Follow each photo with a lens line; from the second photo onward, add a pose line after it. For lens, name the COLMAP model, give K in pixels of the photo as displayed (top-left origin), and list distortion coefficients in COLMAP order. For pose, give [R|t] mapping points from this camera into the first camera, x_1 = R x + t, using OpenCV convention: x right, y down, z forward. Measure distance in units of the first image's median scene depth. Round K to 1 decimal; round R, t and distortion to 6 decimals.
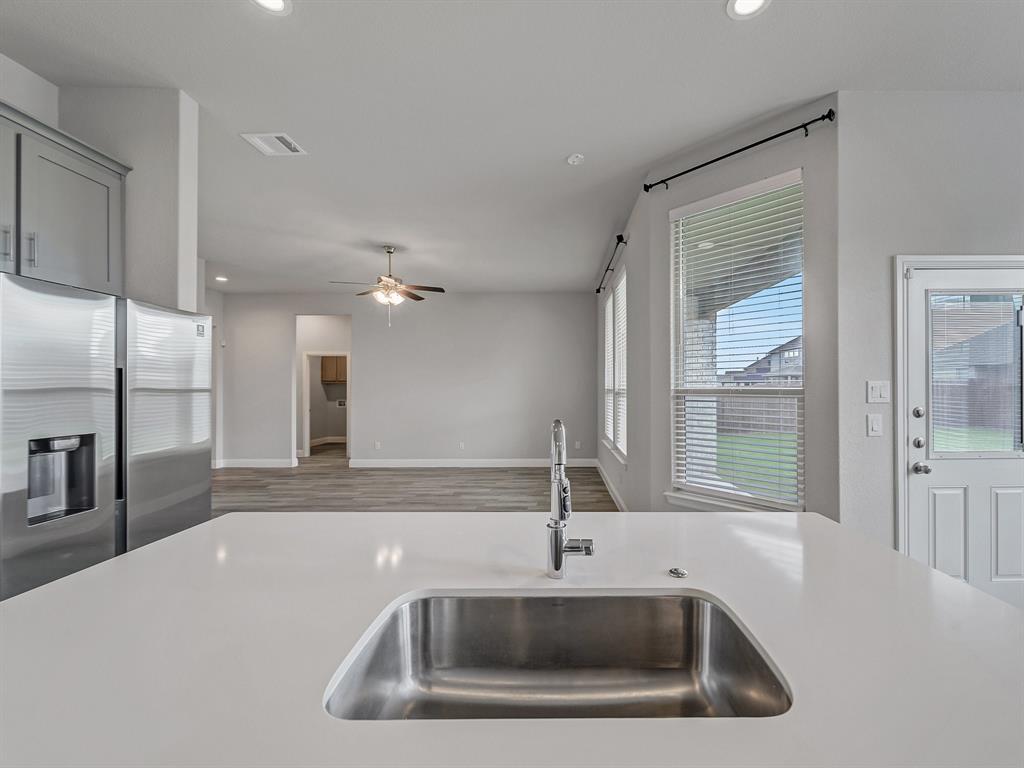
lens RADIAL K [[412.4, 0, 514.1], [0, 412.4, 385.8], [0, 0, 1]] dist [0.002381, -0.000470]
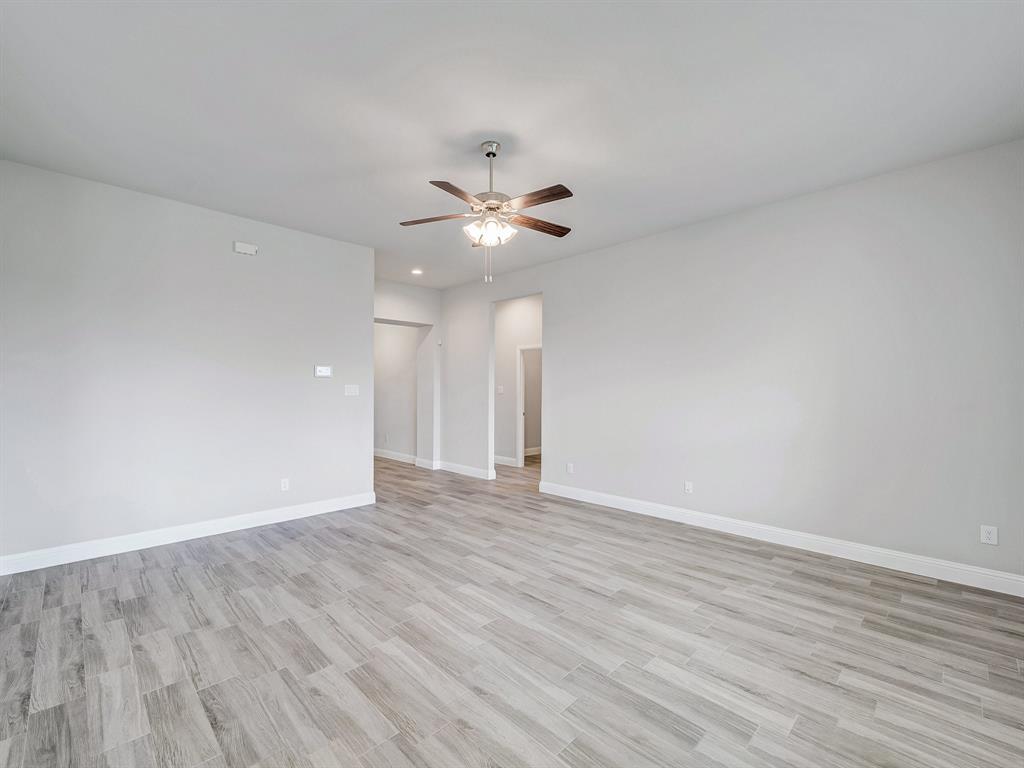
lens RADIAL K [[412.4, 0, 514.7], [0, 412.4, 383.9], [0, 0, 1]] dist [0.002381, -0.000470]
pose [[0.752756, -0.002733, -0.658293, 0.080612], [-0.000771, 0.999987, -0.005033, 0.001829], [0.658299, 0.004296, 0.752745, 0.439619]]
